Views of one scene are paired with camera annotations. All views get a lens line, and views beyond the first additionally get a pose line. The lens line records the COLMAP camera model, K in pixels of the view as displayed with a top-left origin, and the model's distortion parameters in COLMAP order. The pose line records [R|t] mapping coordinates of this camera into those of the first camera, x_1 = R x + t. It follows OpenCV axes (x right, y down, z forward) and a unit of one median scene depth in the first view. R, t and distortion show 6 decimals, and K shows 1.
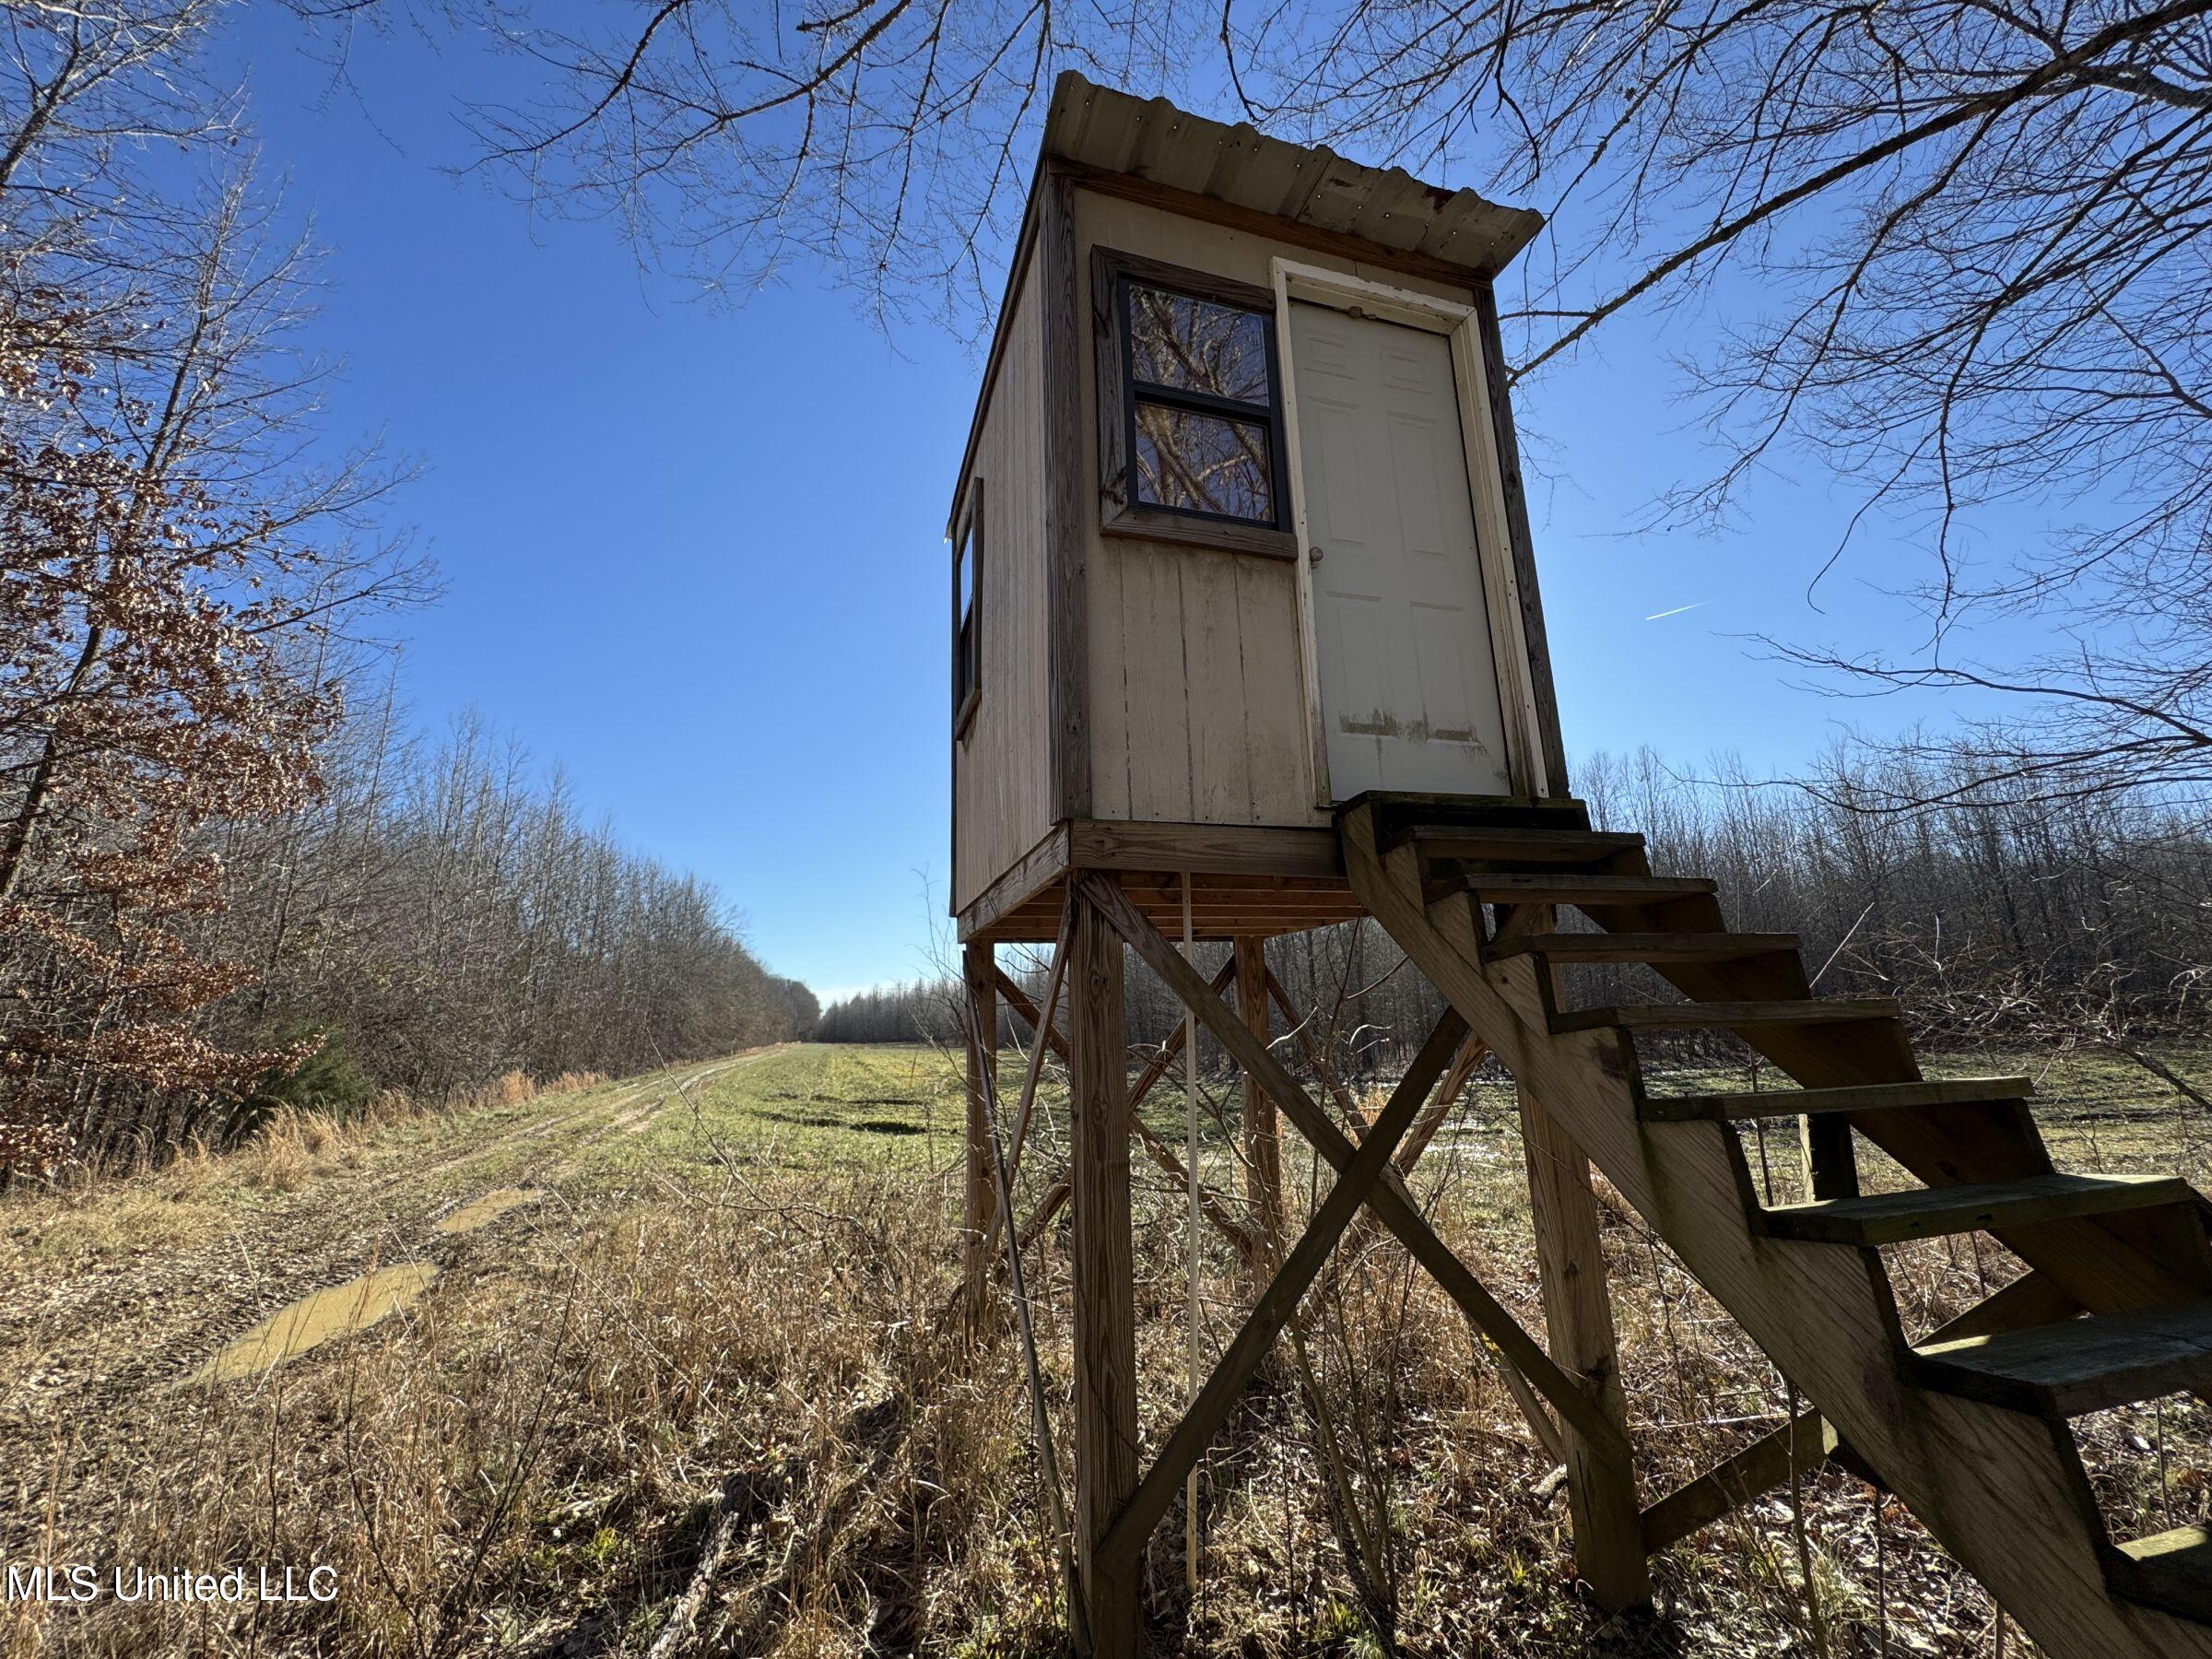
lens RADIAL K [[886.9, 0, 1106.0], [0, 886.9, 829.5], [0, 0, 1]] dist [-0.003736, -0.000028]
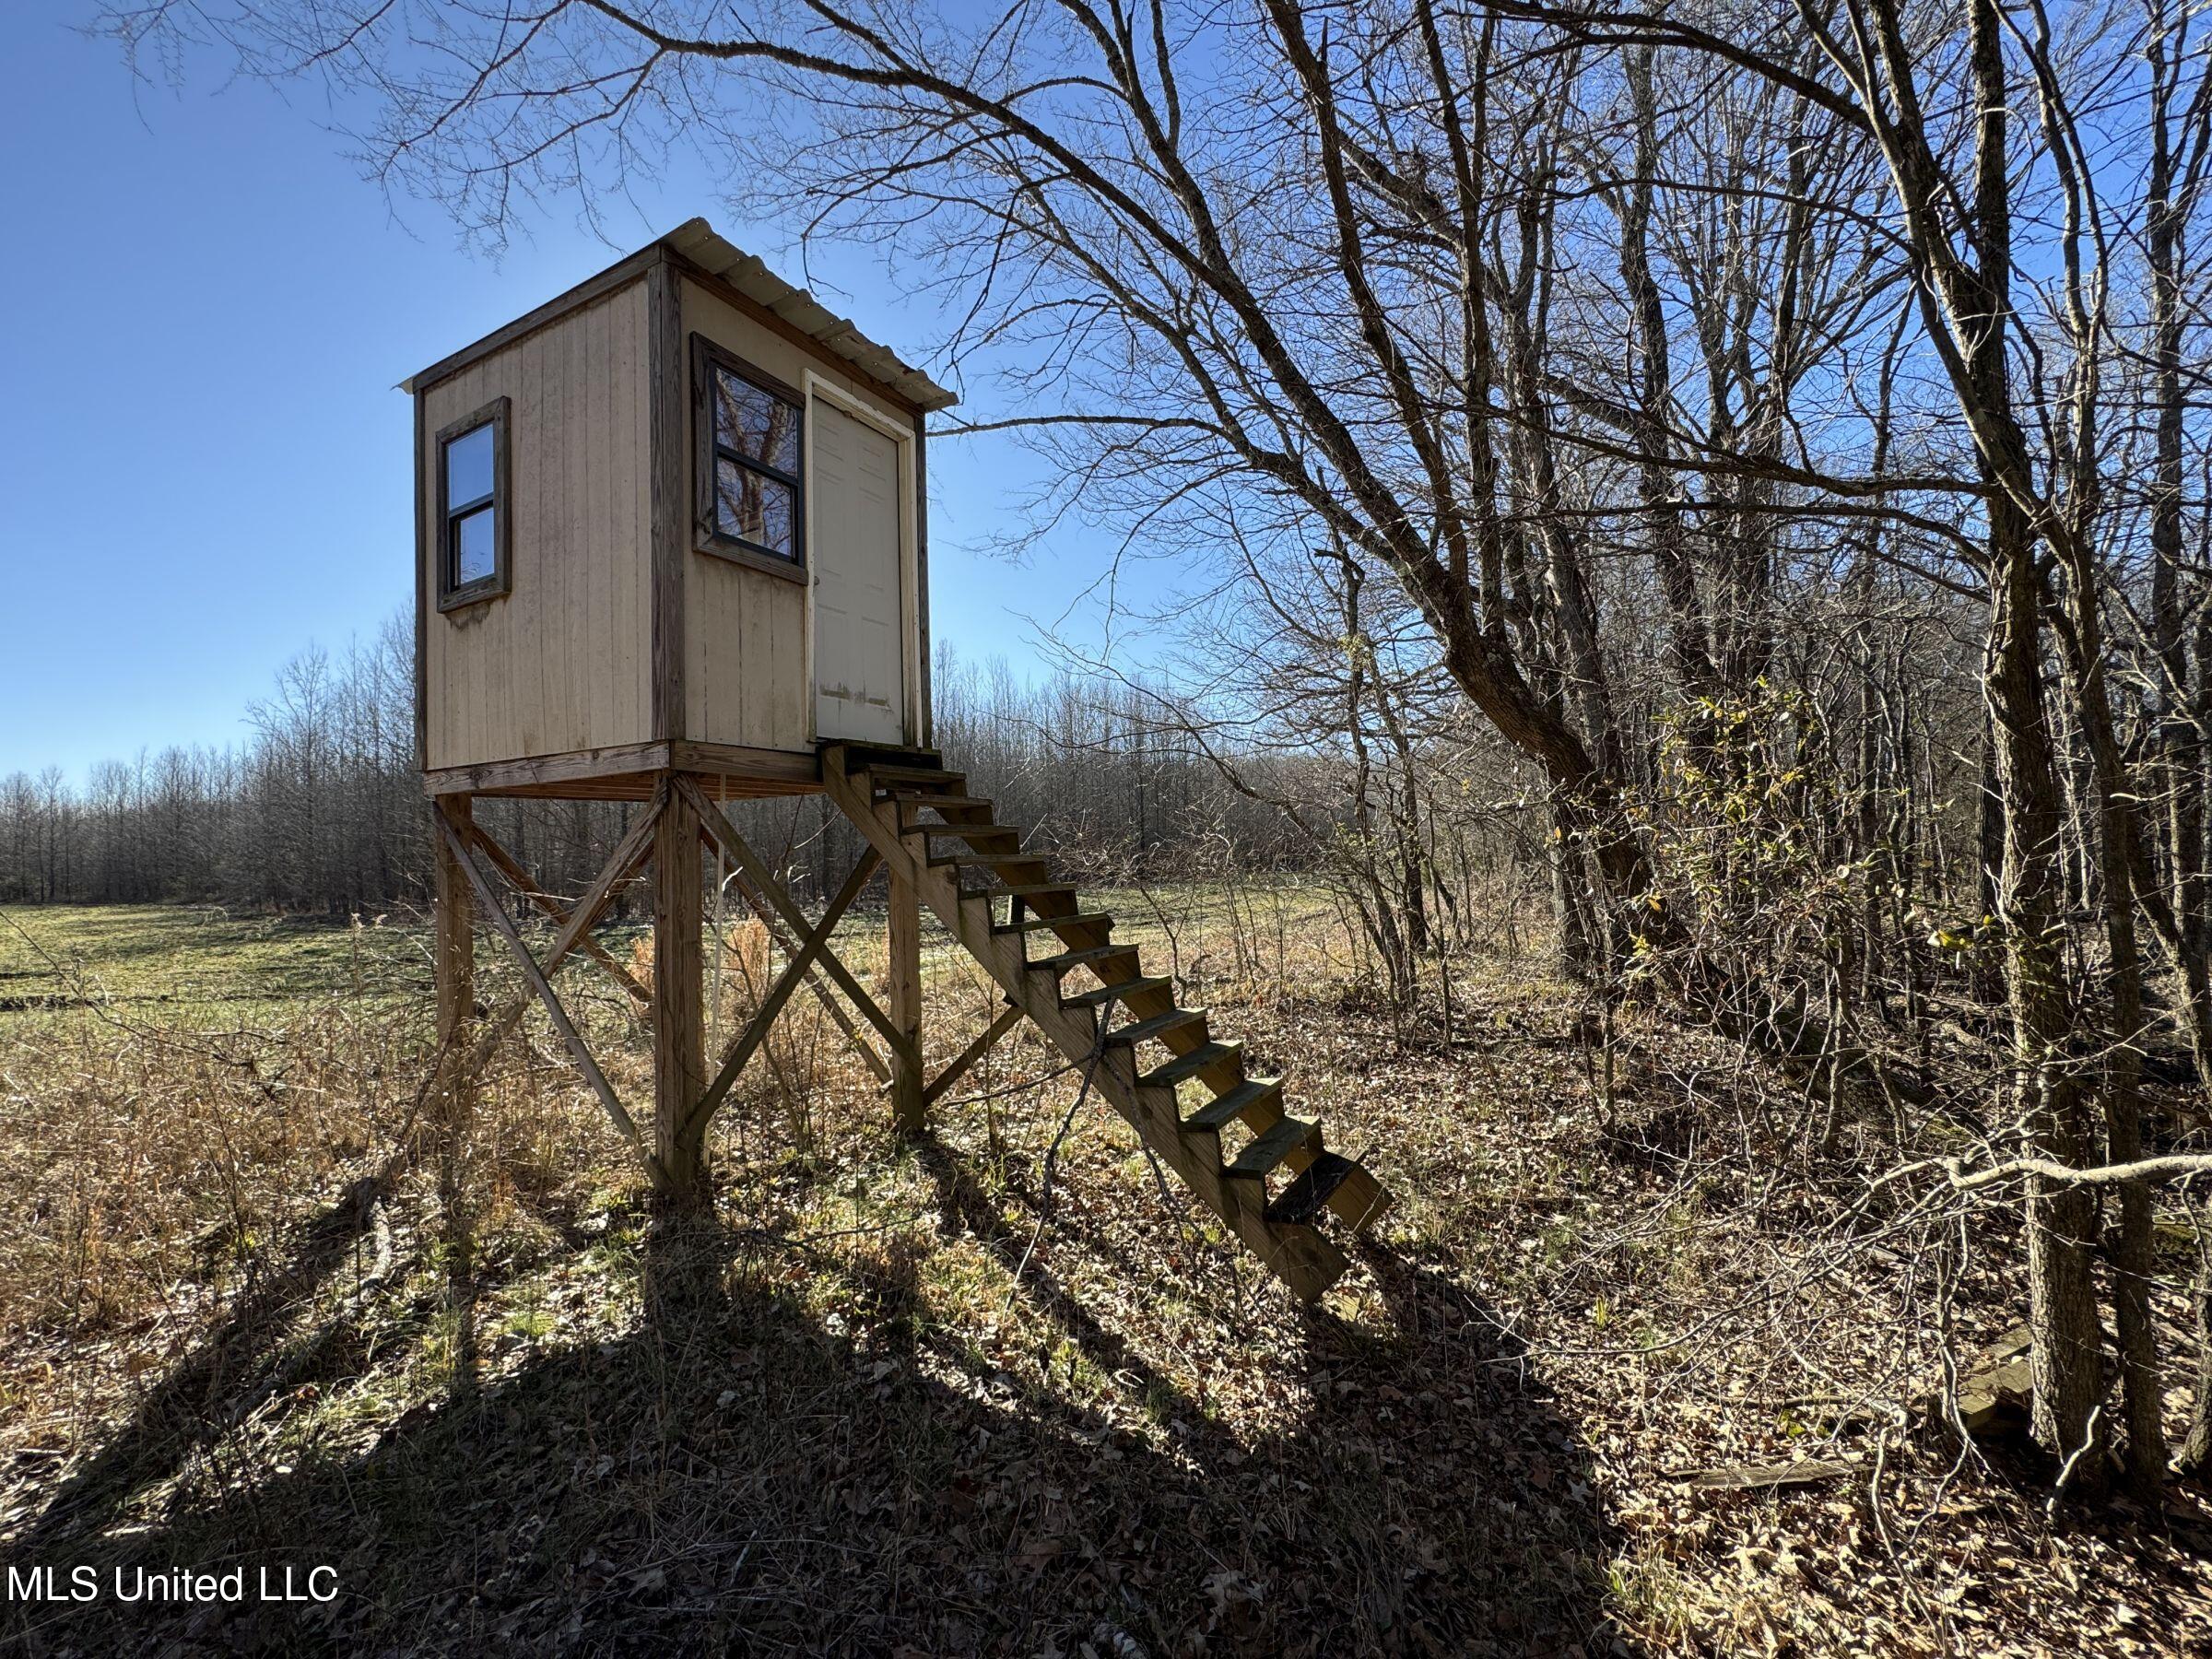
lens RADIAL K [[886.9, 0, 1106.0], [0, 886.9, 829.5], [0, 0, 1]] dist [-0.003736, -0.000028]
pose [[0.729376, 0.030142, 0.683449, -0.498461], [-0.146132, 0.982835, 0.112606, -0.131125], [-0.668324, -0.182006, 0.721261, -0.645768]]
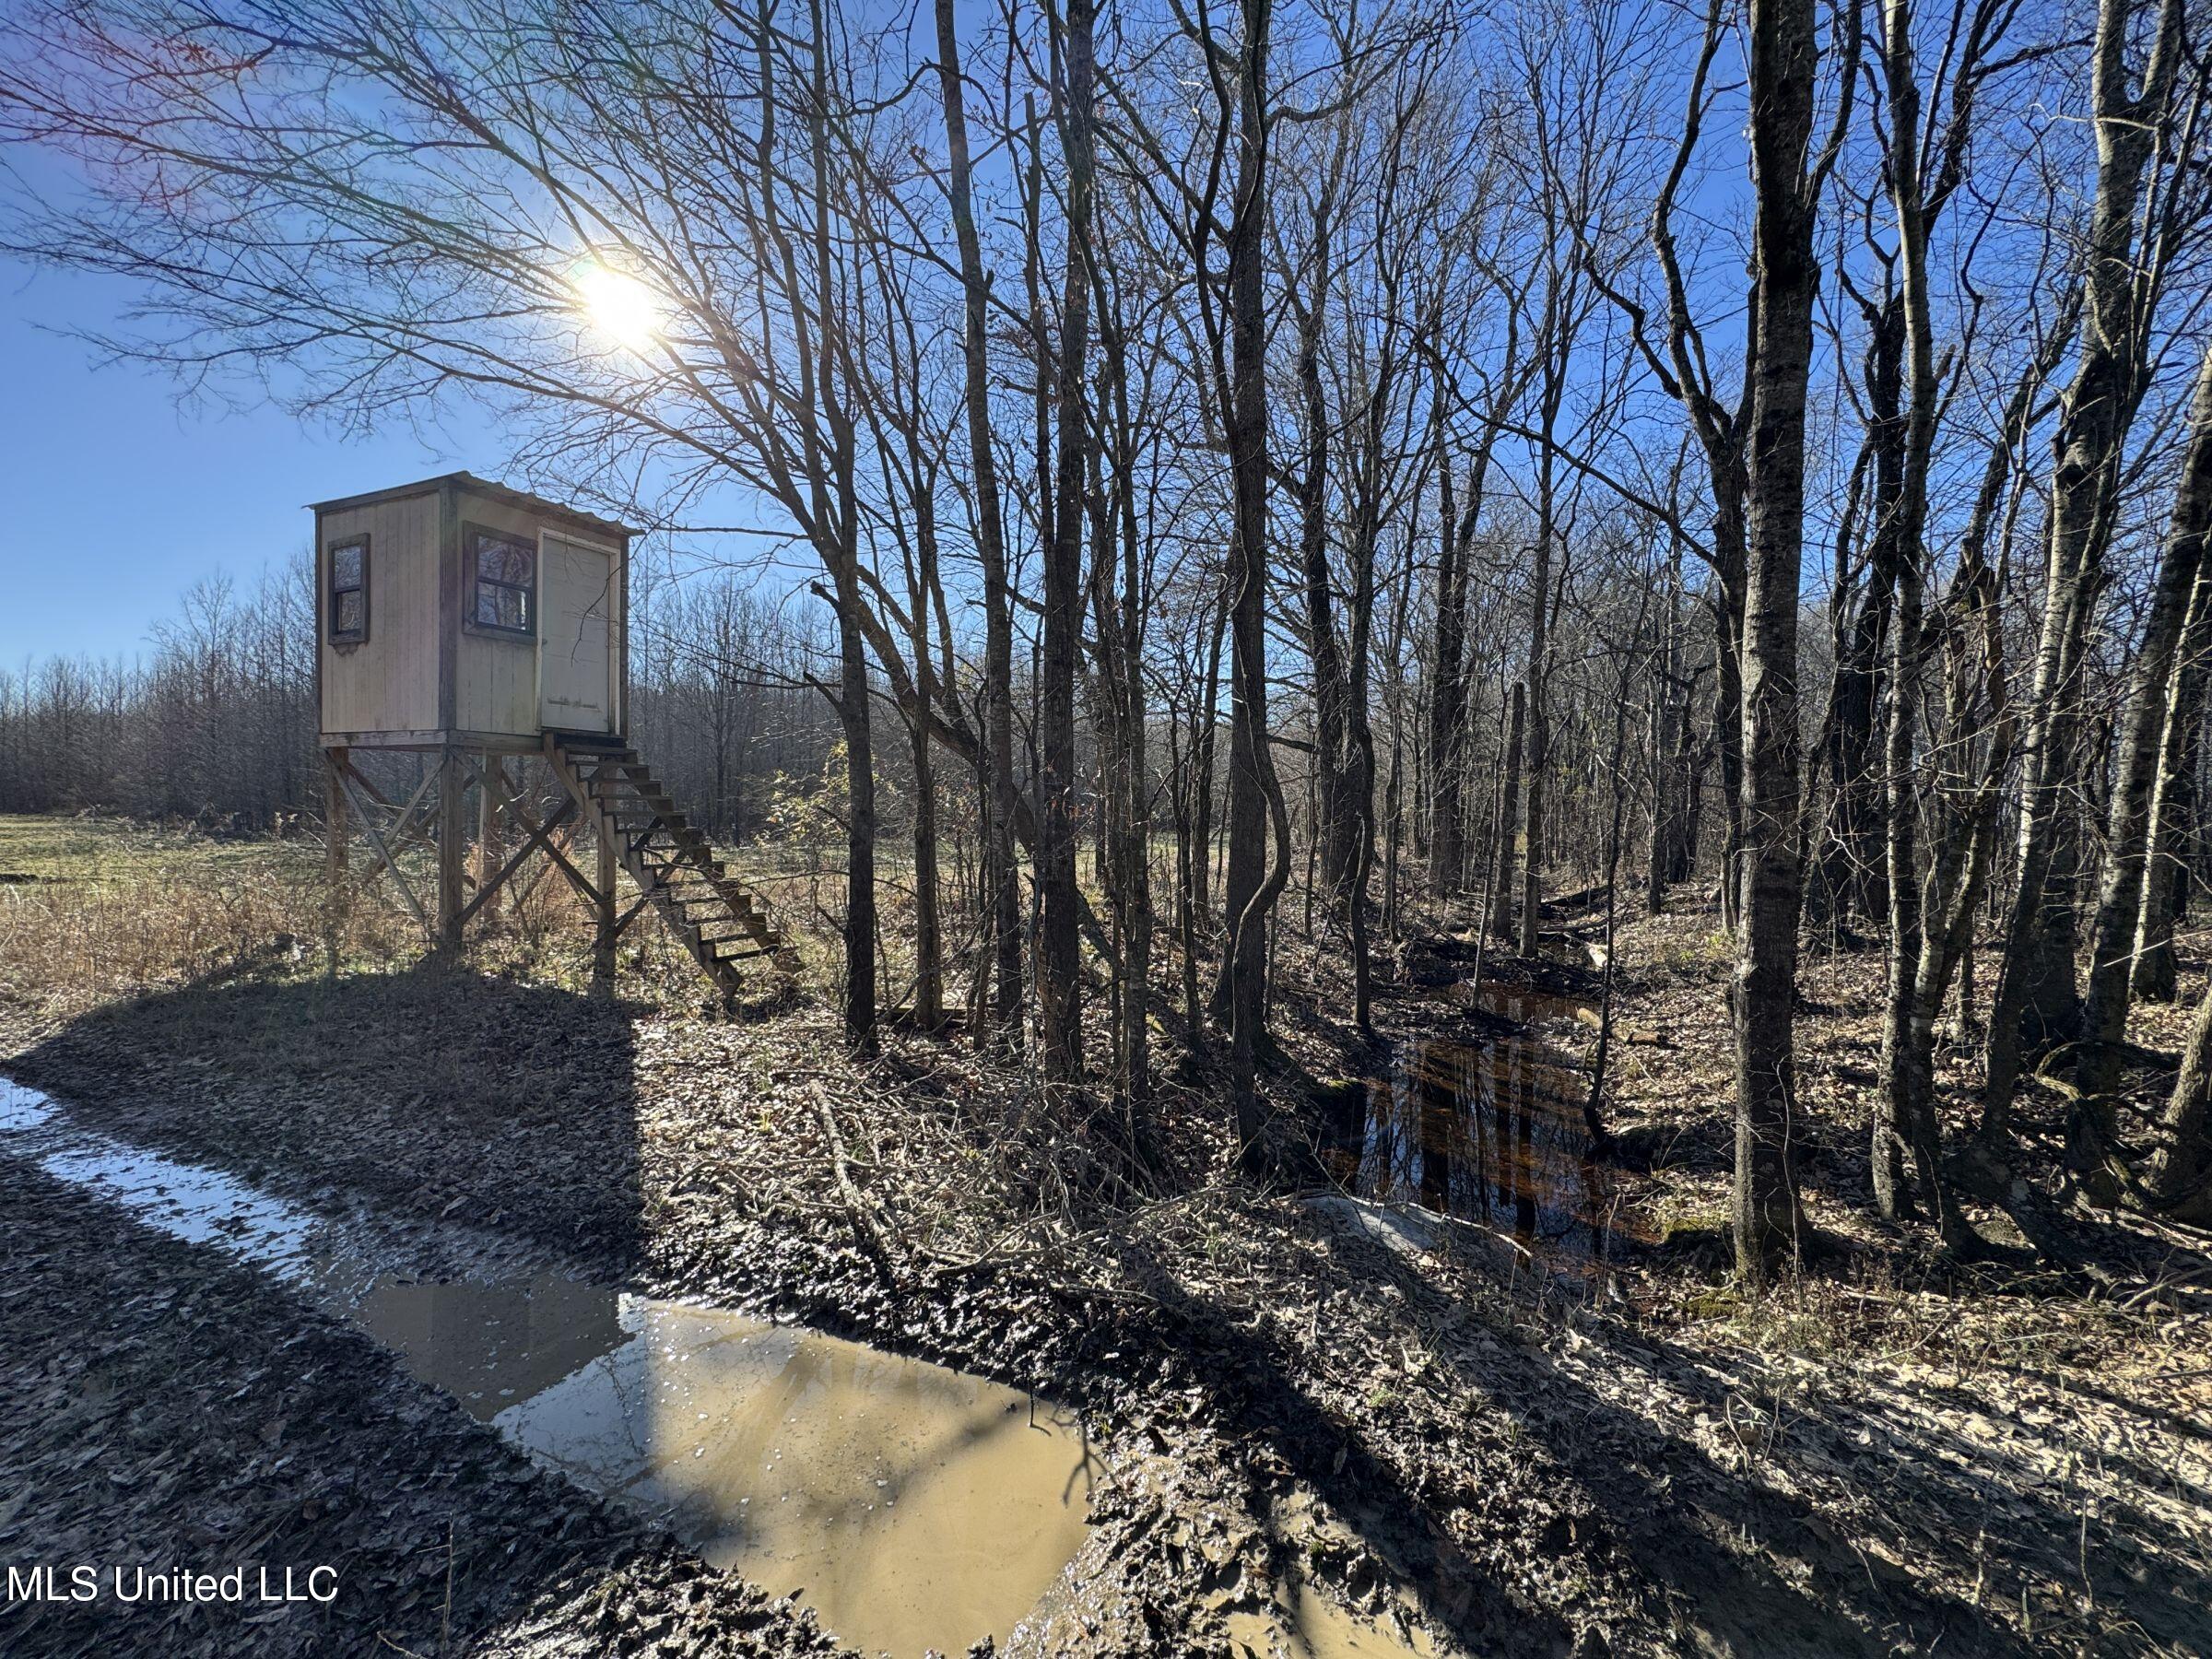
lens RADIAL K [[886.9, 0, 1106.0], [0, 886.9, 829.5], [0, 0, 1]] dist [-0.003736, -0.000028]
pose [[0.683100, 0.027545, 0.729805, -0.665904], [-0.198640, 0.968623, 0.149369, -0.546881], [-0.702792, -0.247002, 0.667138, -2.614041]]
